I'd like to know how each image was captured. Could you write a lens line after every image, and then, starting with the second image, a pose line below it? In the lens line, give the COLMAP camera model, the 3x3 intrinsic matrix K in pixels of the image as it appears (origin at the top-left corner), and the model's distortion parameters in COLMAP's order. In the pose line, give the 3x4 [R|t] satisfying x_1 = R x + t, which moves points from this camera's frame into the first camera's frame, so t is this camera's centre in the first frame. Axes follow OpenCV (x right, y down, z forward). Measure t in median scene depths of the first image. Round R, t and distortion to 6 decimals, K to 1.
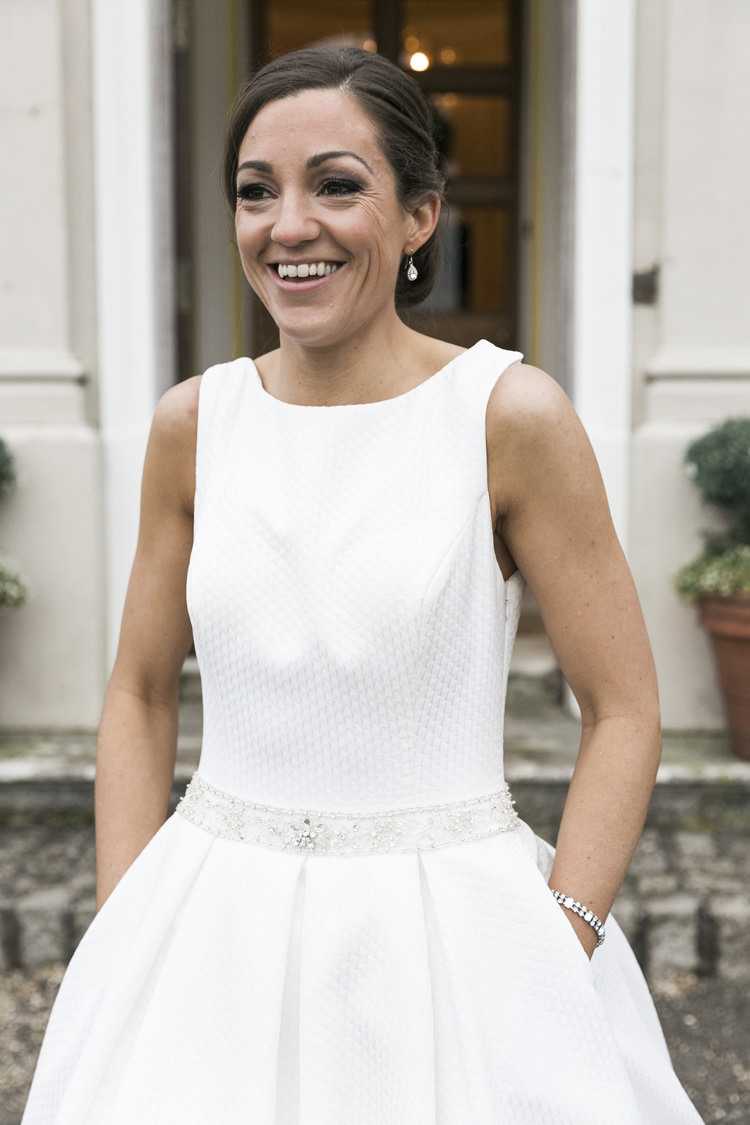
lens RADIAL K [[1594.6, 0, 375.0], [0, 1594.6, 562.5], [0, 0, 1]] dist [-0.005357, -0.043857]
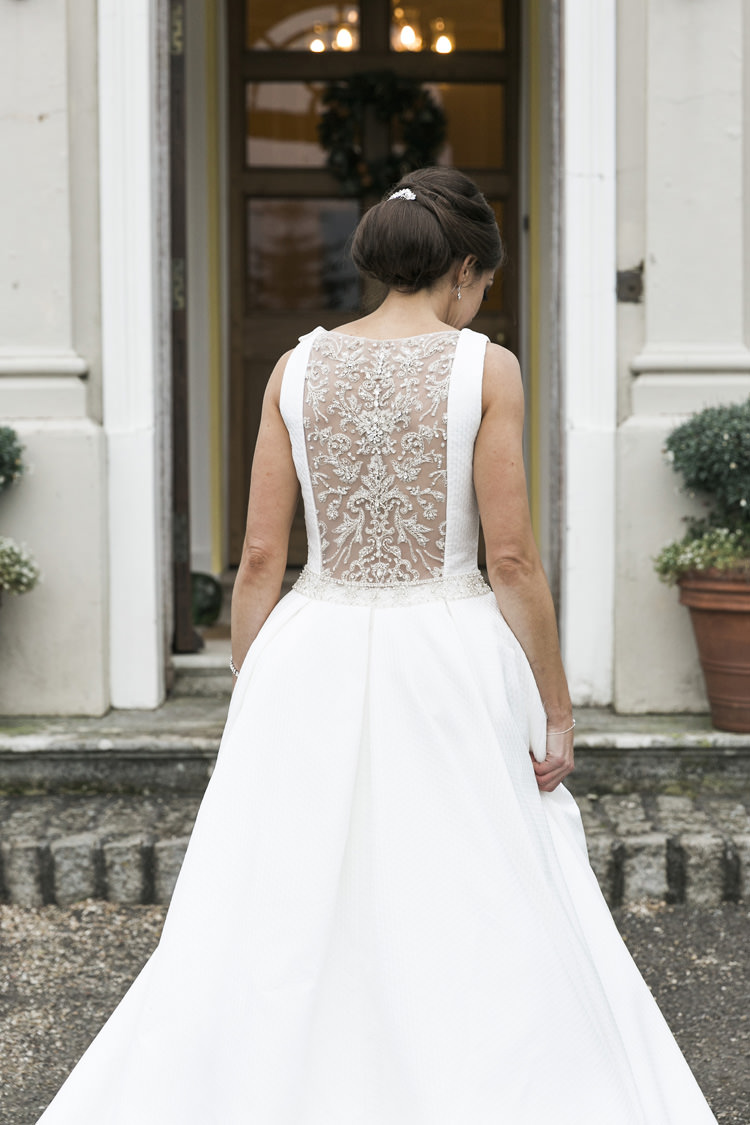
lens RADIAL K [[2271.7, 0, 375.0], [0, 2271.7, 562.5], [0, 0, 1]] dist [0.010169, 0.204712]
pose [[0.999871, -0.003455, 0.015716, -0.021571], [0.004198, 0.998862, -0.047516, 0.082102], [-0.015534, 0.047575, 0.998747, -0.494854]]
